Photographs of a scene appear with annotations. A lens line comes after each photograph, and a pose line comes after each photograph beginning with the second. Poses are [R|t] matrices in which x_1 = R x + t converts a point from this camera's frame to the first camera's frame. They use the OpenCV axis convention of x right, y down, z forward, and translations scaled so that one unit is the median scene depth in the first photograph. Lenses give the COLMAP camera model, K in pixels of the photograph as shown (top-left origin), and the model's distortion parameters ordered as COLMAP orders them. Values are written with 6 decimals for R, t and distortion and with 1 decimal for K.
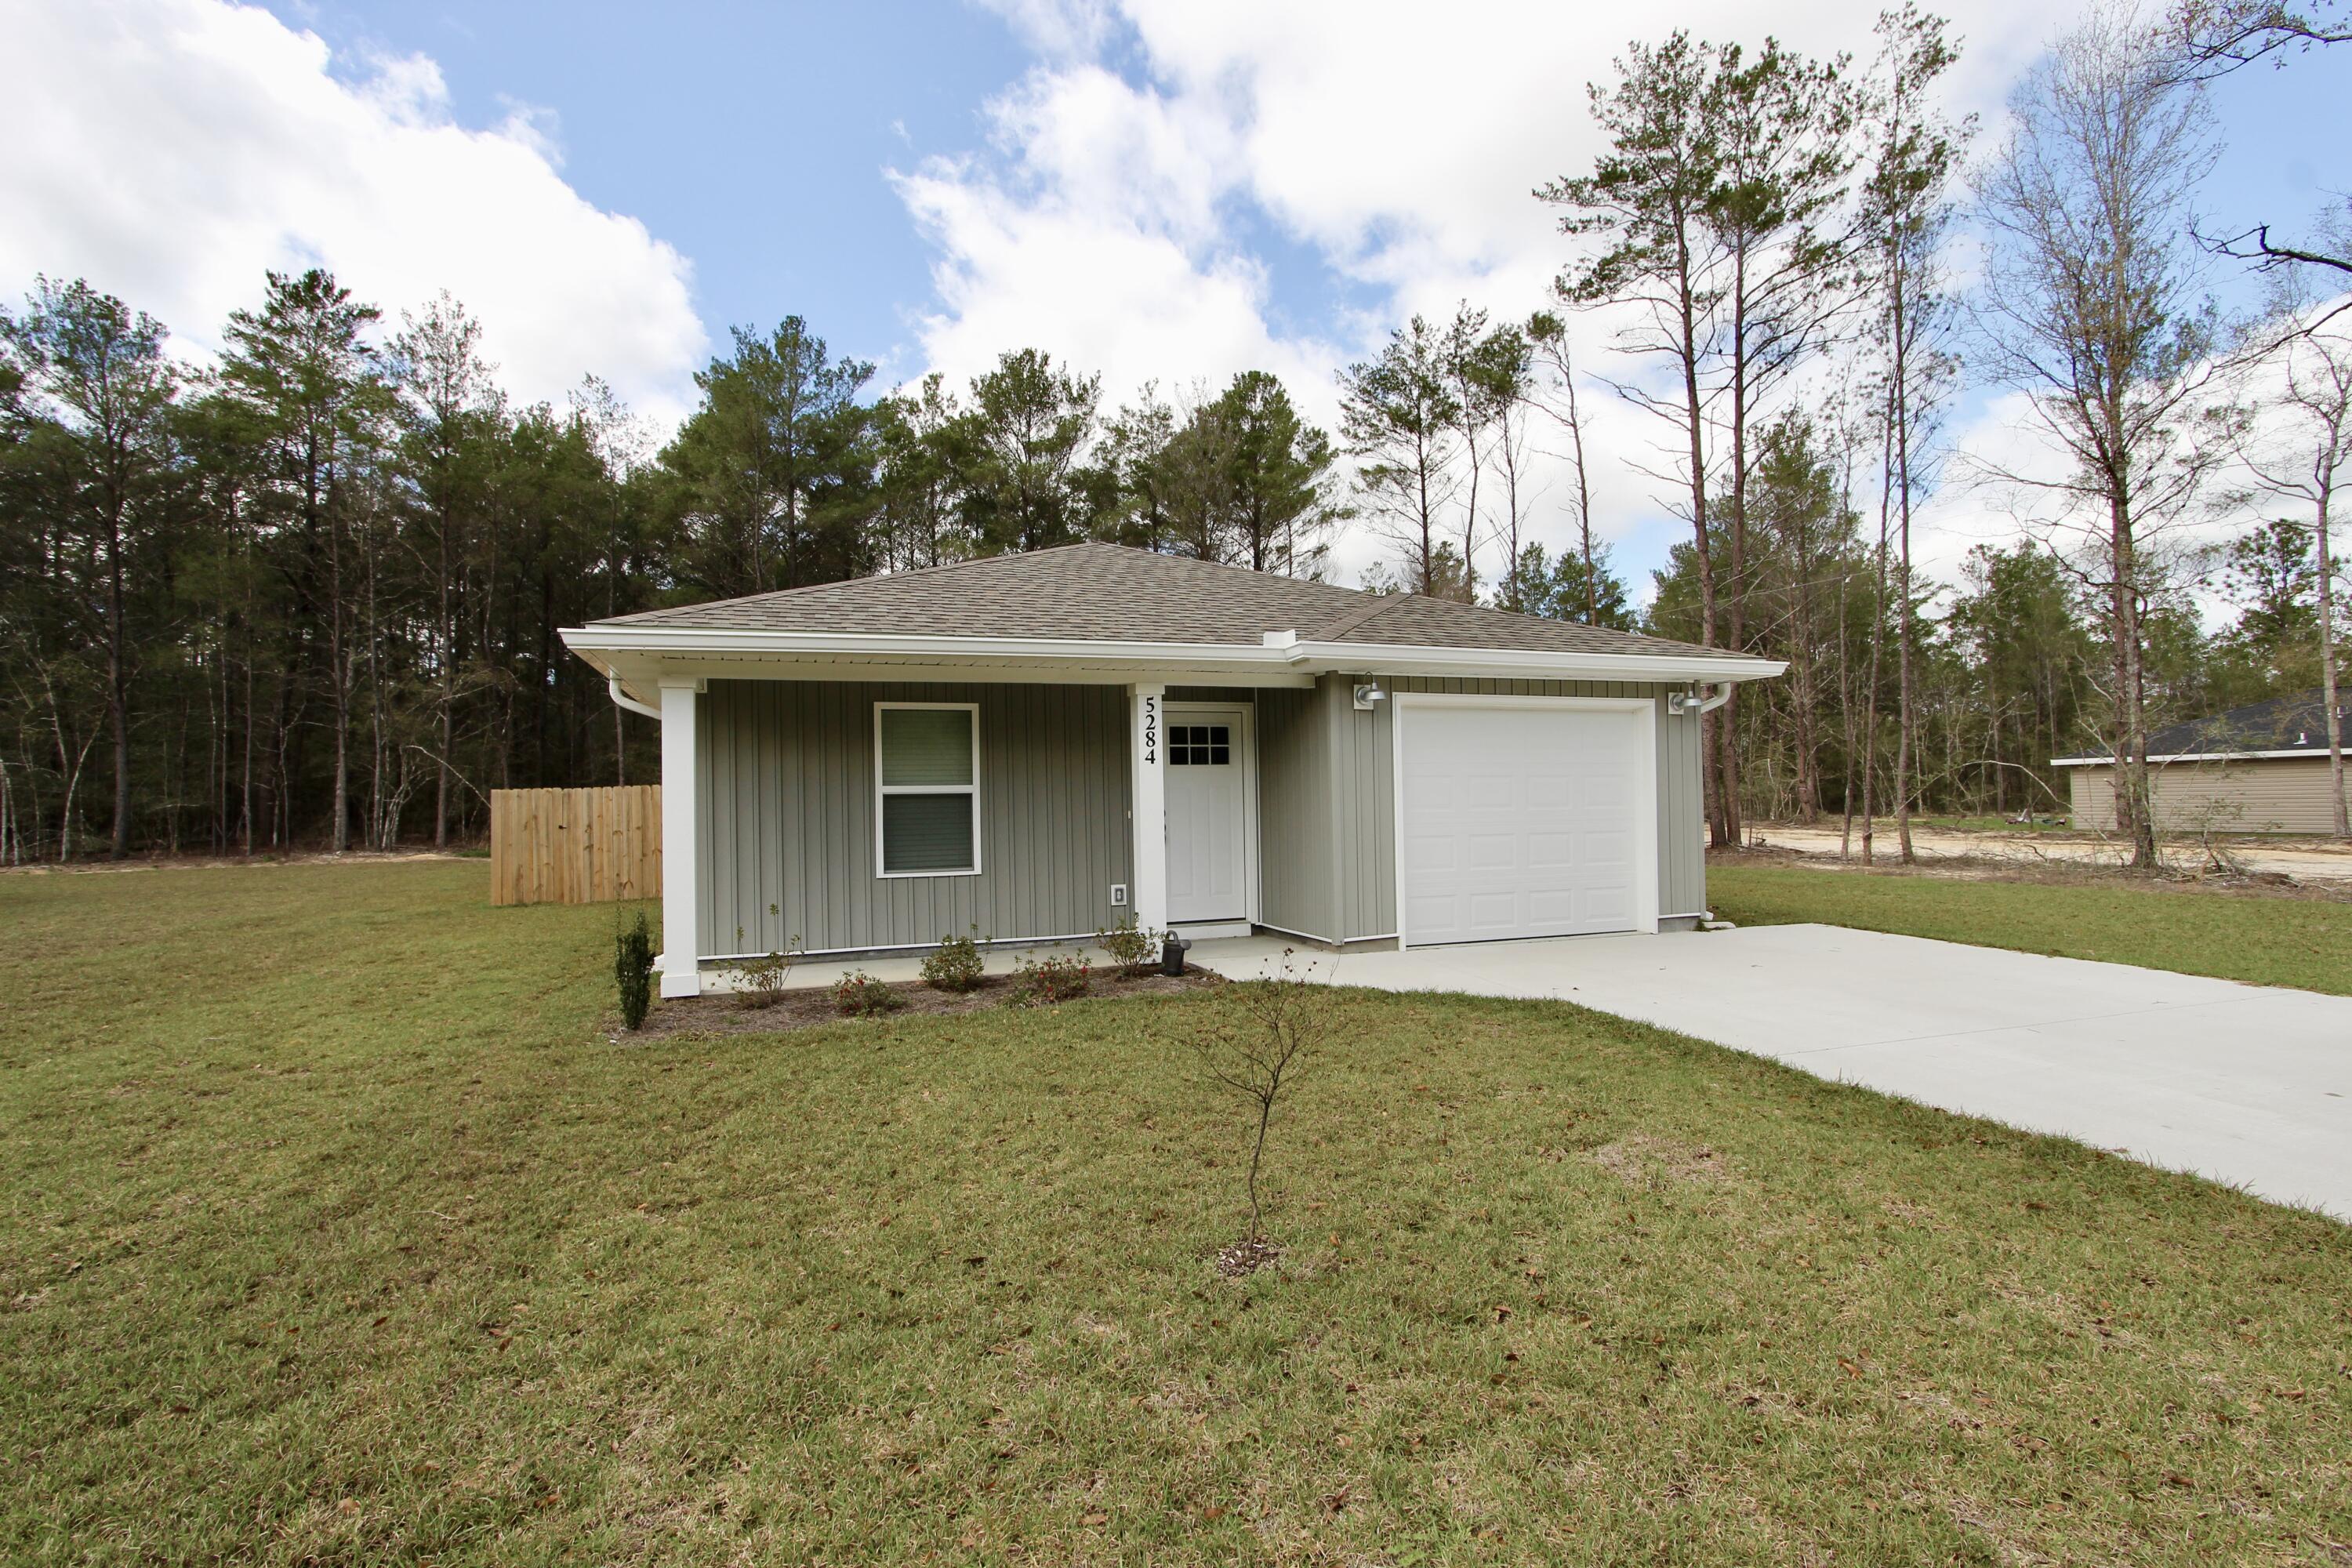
lens RADIAL K [[1087.1, 0, 1168.3], [0, 1087.1, 771.6], [0, 0, 1]] dist [-0.014726, 0.001762]
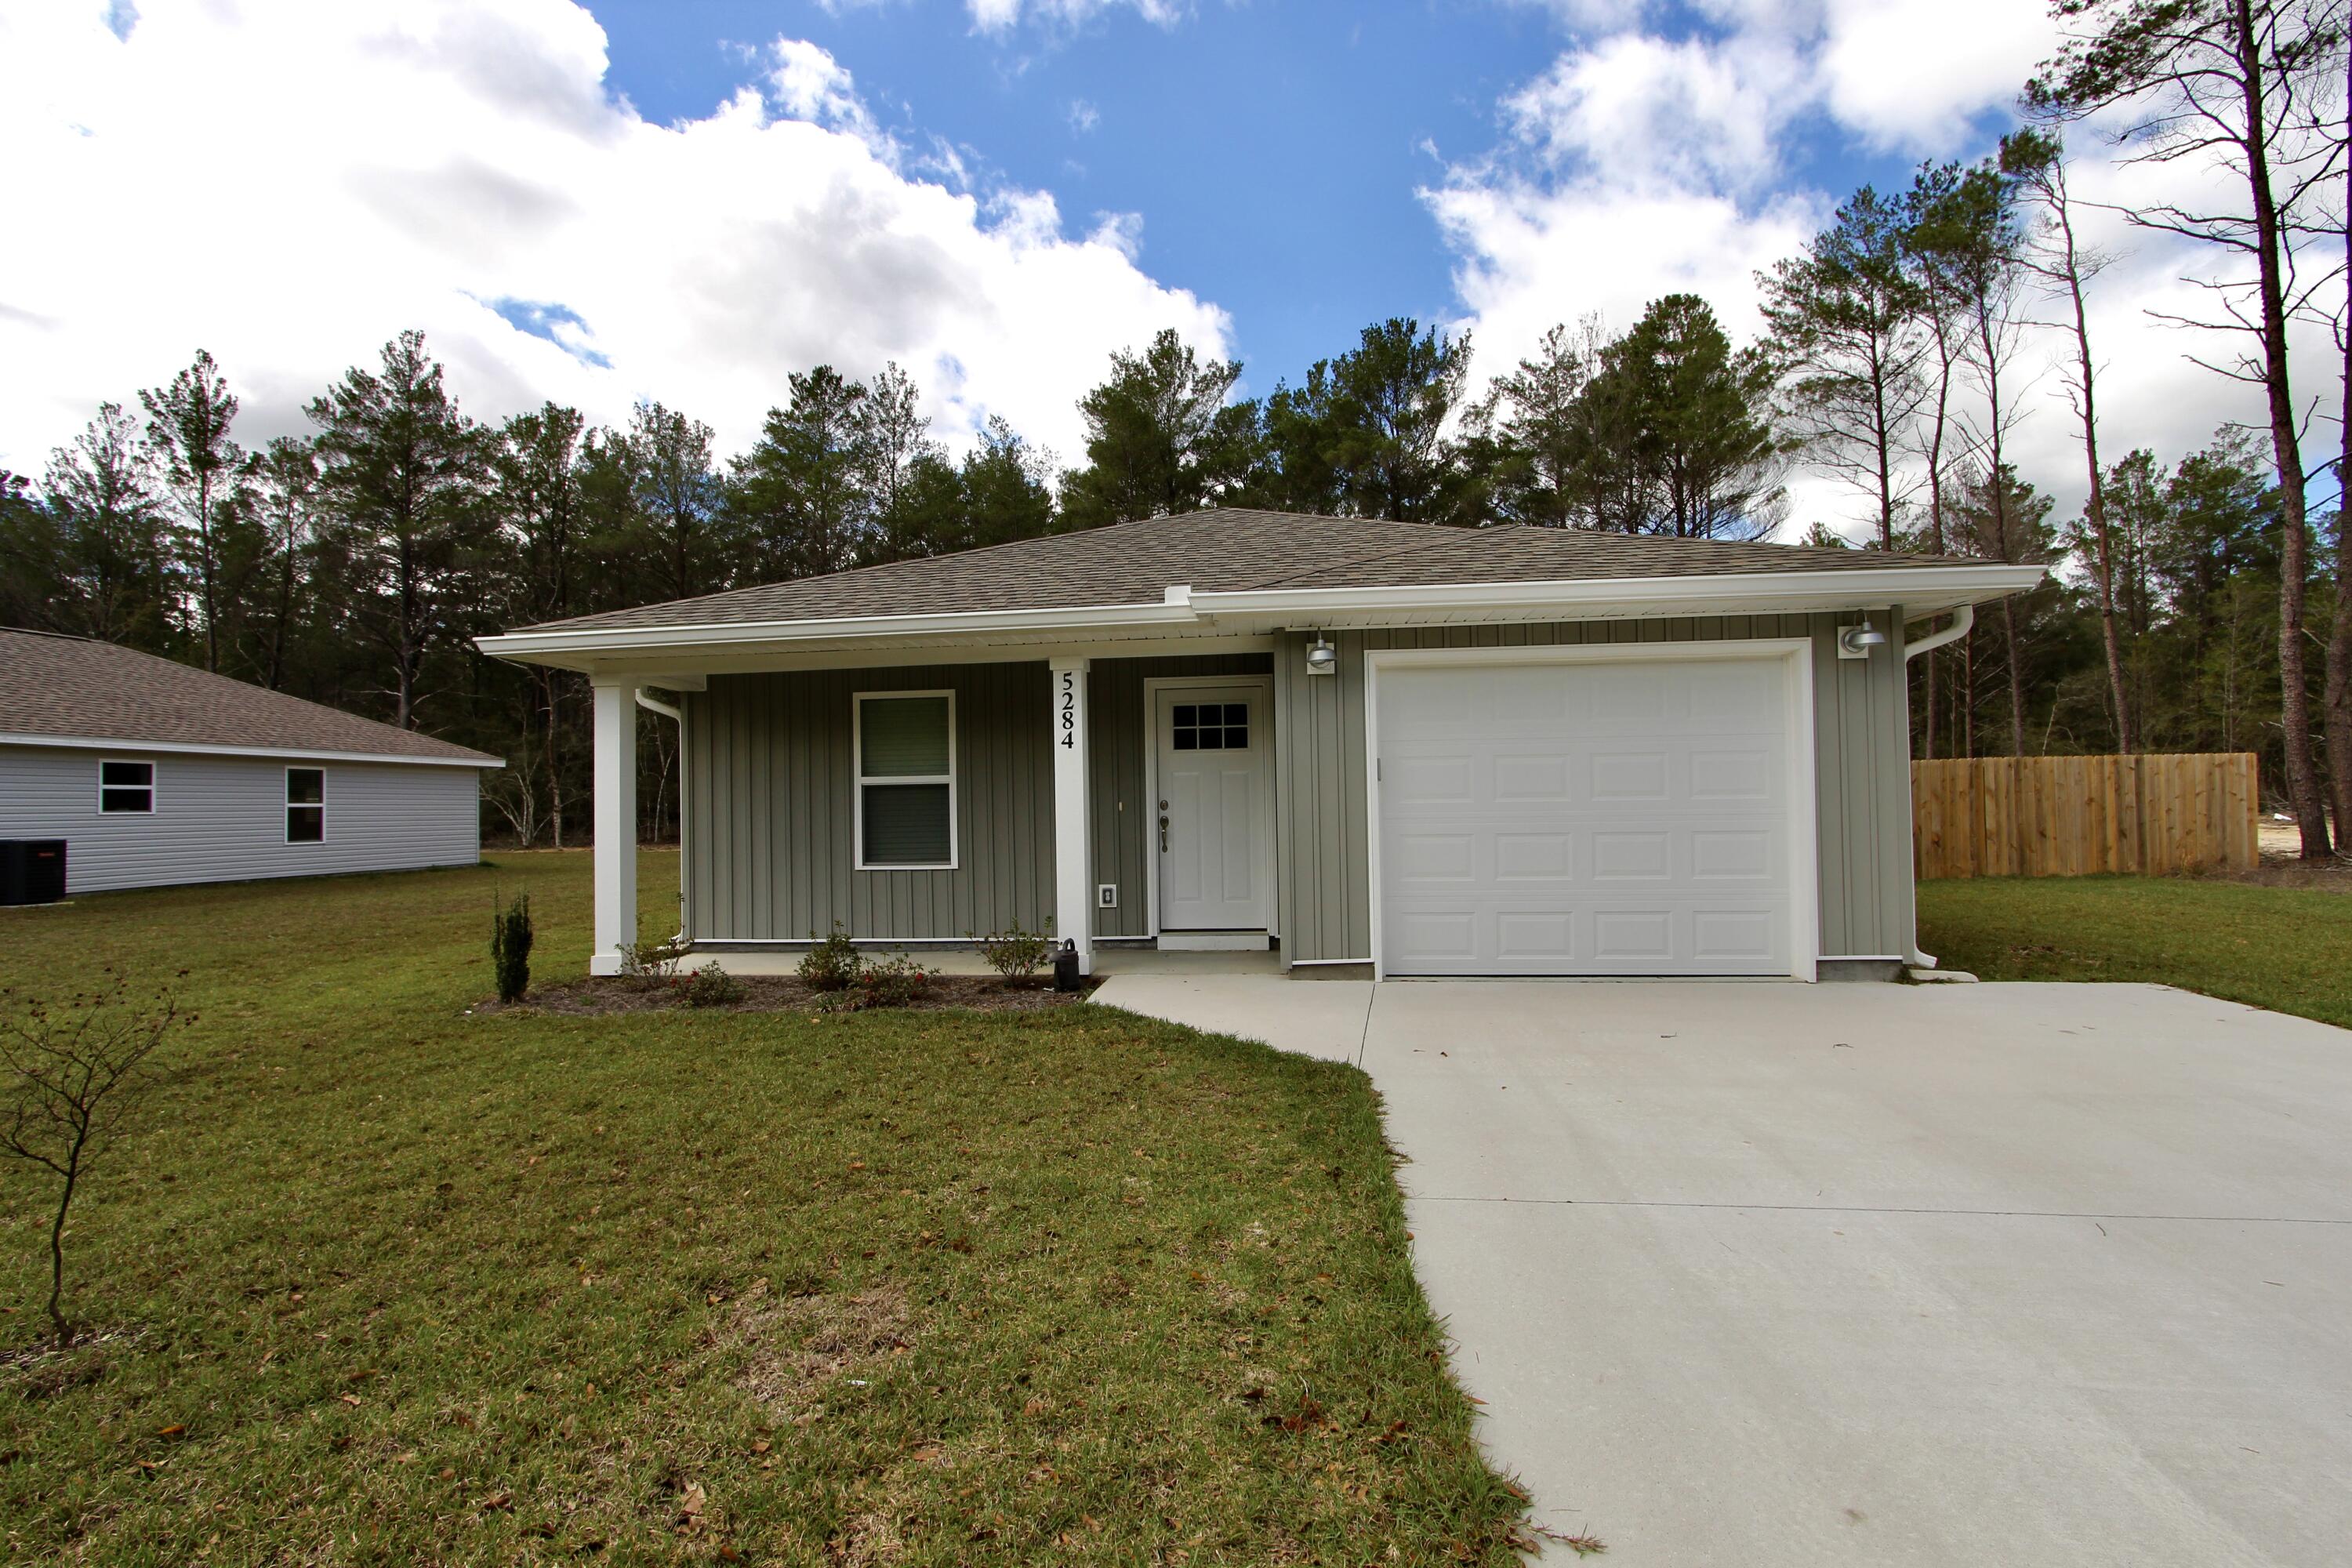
lens RADIAL K [[1087.1, 0, 1176.7], [0, 1087.1, 772.5], [0, 0, 1]] dist [-0.014726, 0.001762]
pose [[0.898667, -0.012714, -0.438446, 0.149663], [0.014929, 0.999887, 0.001607, 0.004114], [0.438376, -0.007990, 0.898756, 0.082685]]
